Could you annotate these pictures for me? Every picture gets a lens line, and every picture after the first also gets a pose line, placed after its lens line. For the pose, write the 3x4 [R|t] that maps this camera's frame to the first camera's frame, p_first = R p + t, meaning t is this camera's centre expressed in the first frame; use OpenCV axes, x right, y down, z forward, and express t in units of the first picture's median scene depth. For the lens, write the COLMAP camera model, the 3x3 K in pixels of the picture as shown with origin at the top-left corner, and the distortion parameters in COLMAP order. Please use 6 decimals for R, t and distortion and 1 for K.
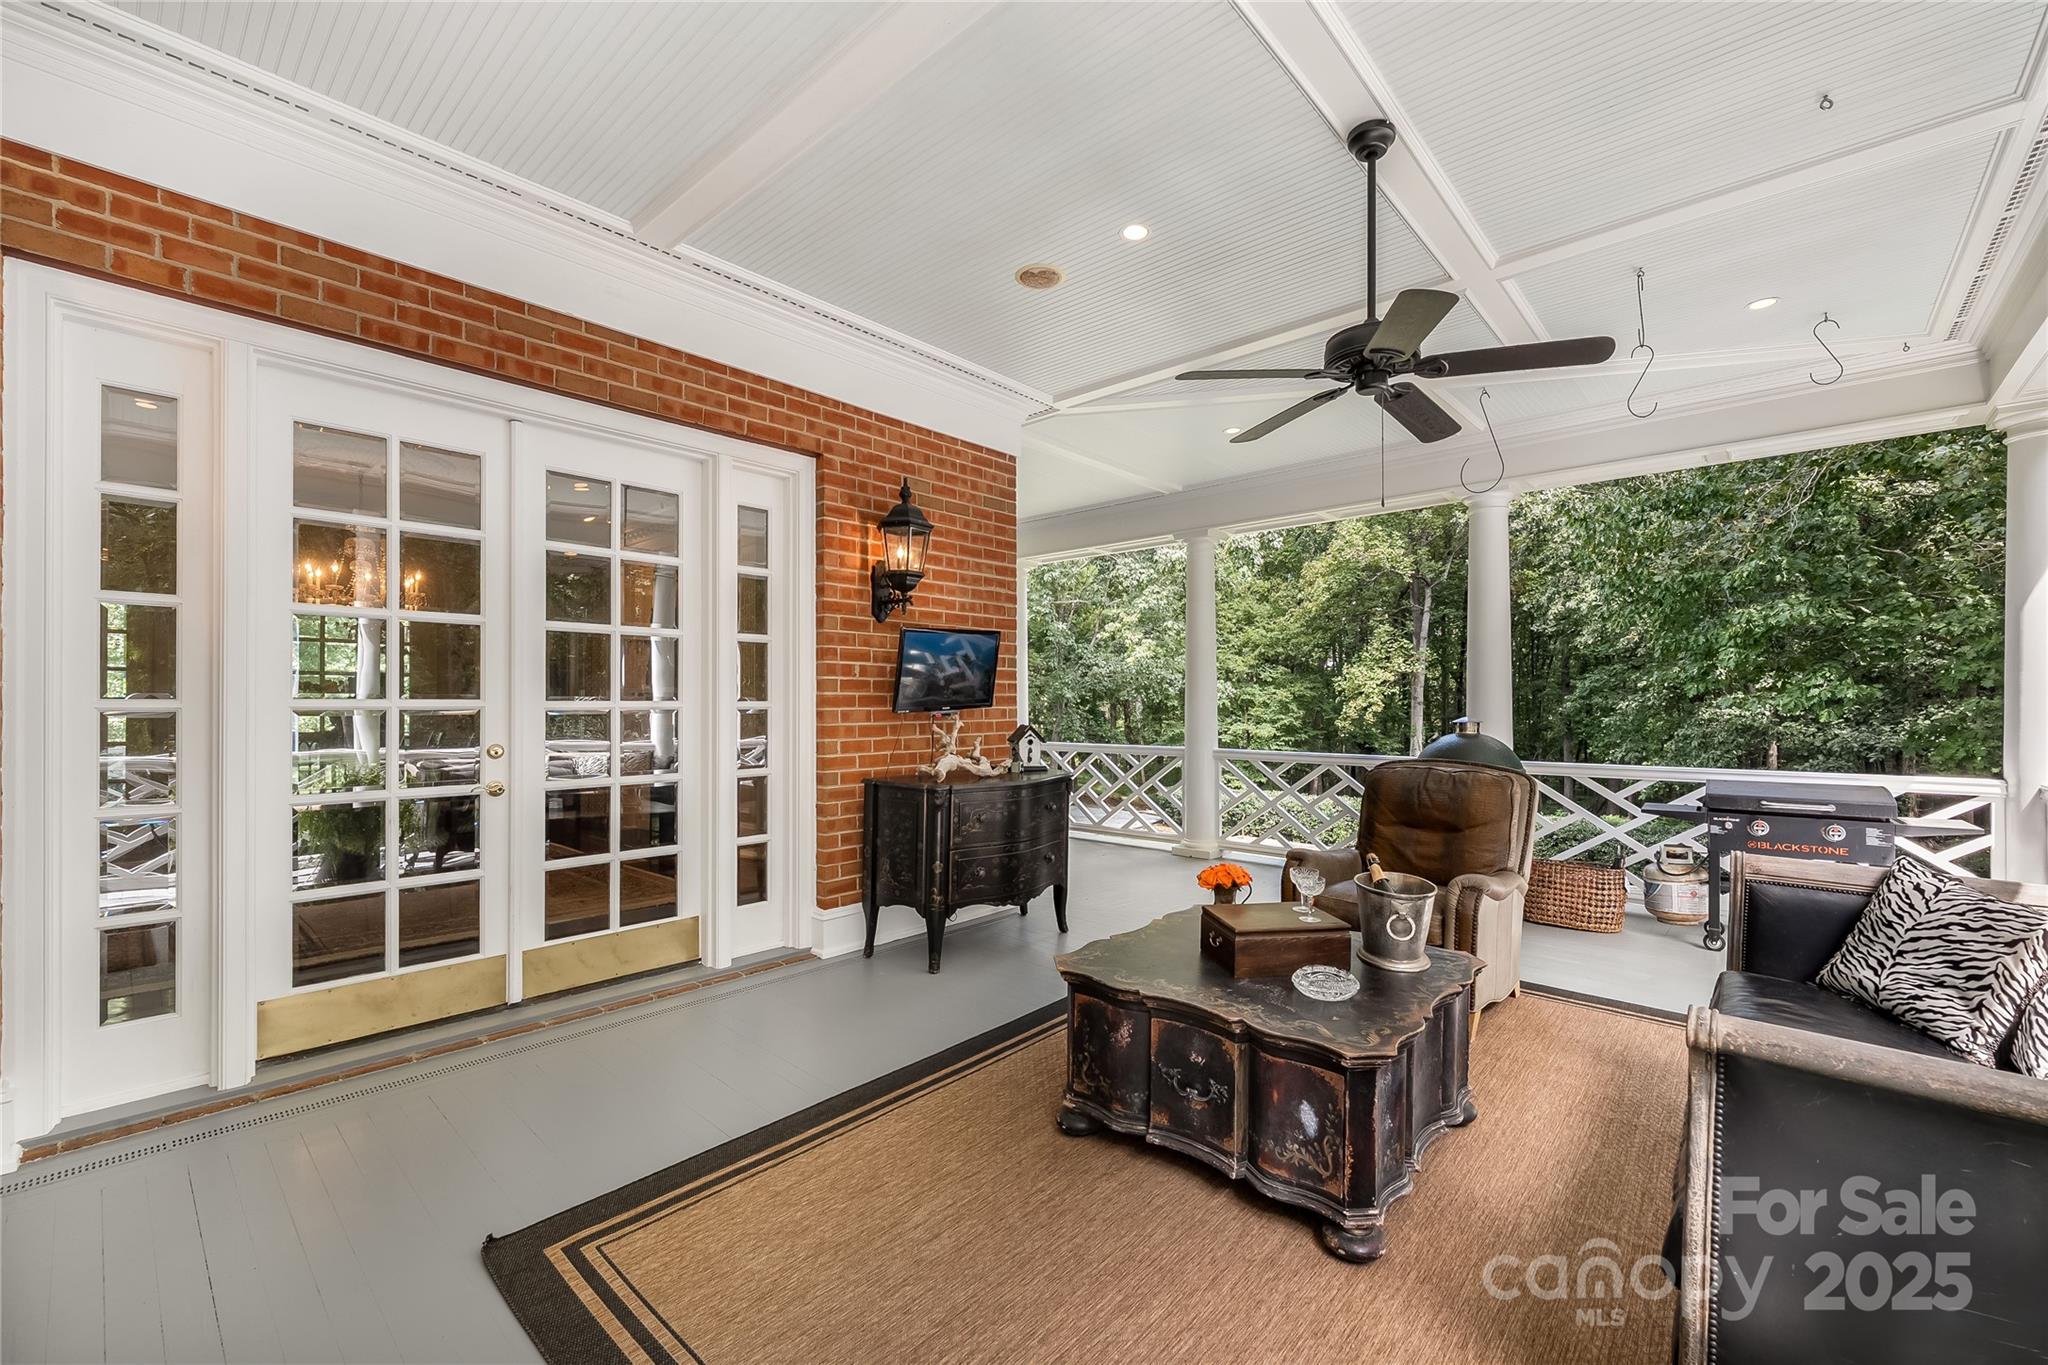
lens RADIAL K [[833.6, 0, 1024.0], [0, 833.6, 682.5], [0, 0, 1]] dist [-0.001132, -0.000680]
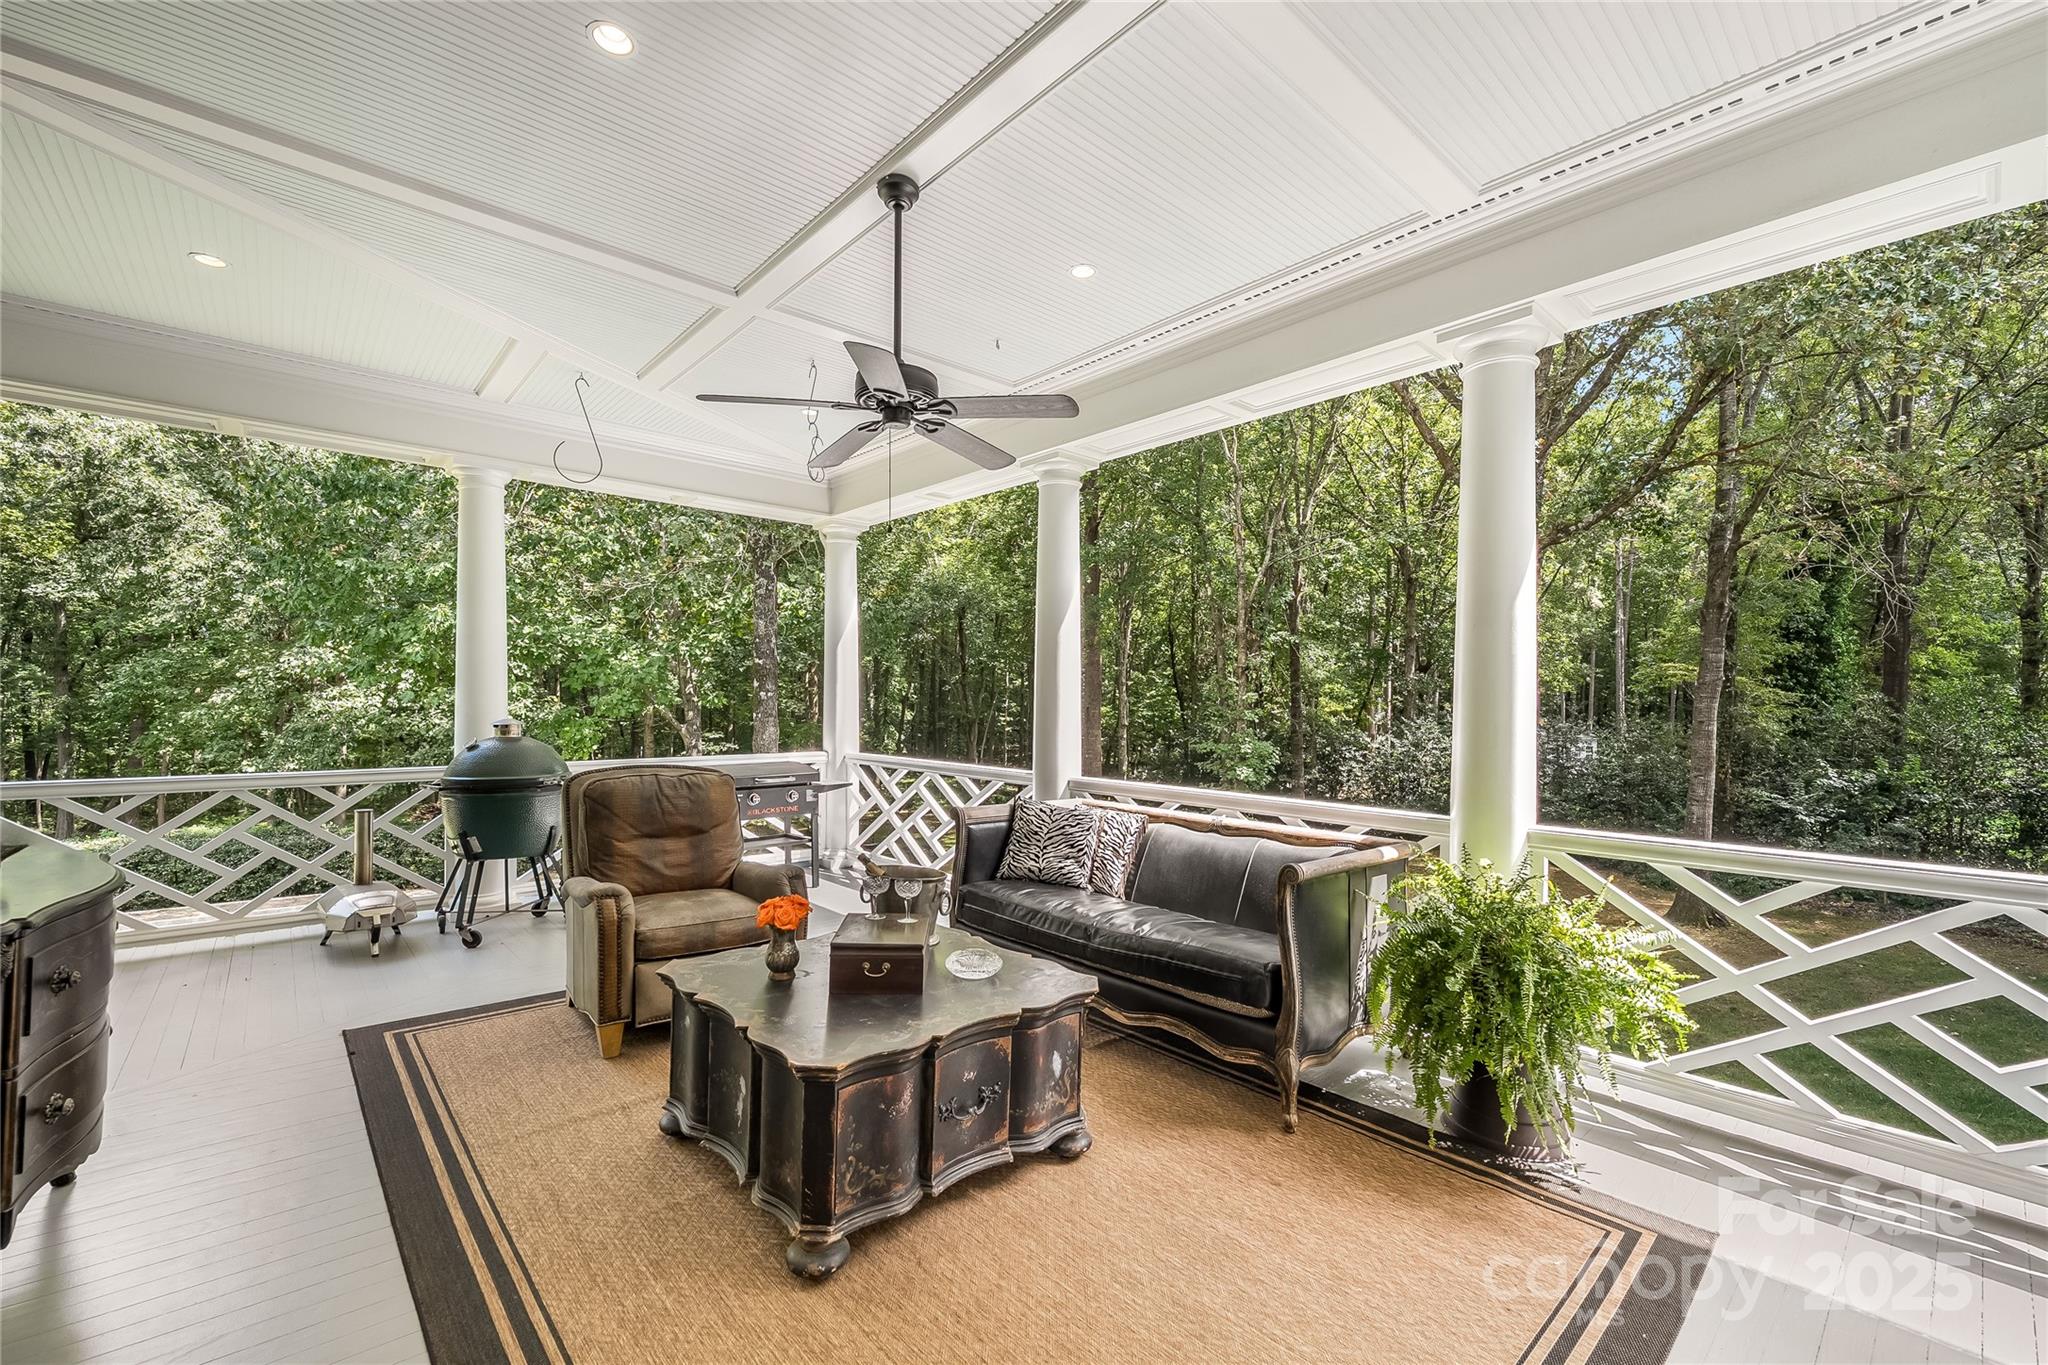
lens RADIAL K [[860.7, 0, 1024.0], [0, 860.7, 682.5], [0, 0, 1]] dist [-0.003209, -0.000504]
pose [[0.111541, 0.019035, 0.993578, -0.596822], [-0.032218, 0.999360, -0.015529, -0.001974], [-0.993237, -0.030278, 0.112083, 0.612785]]
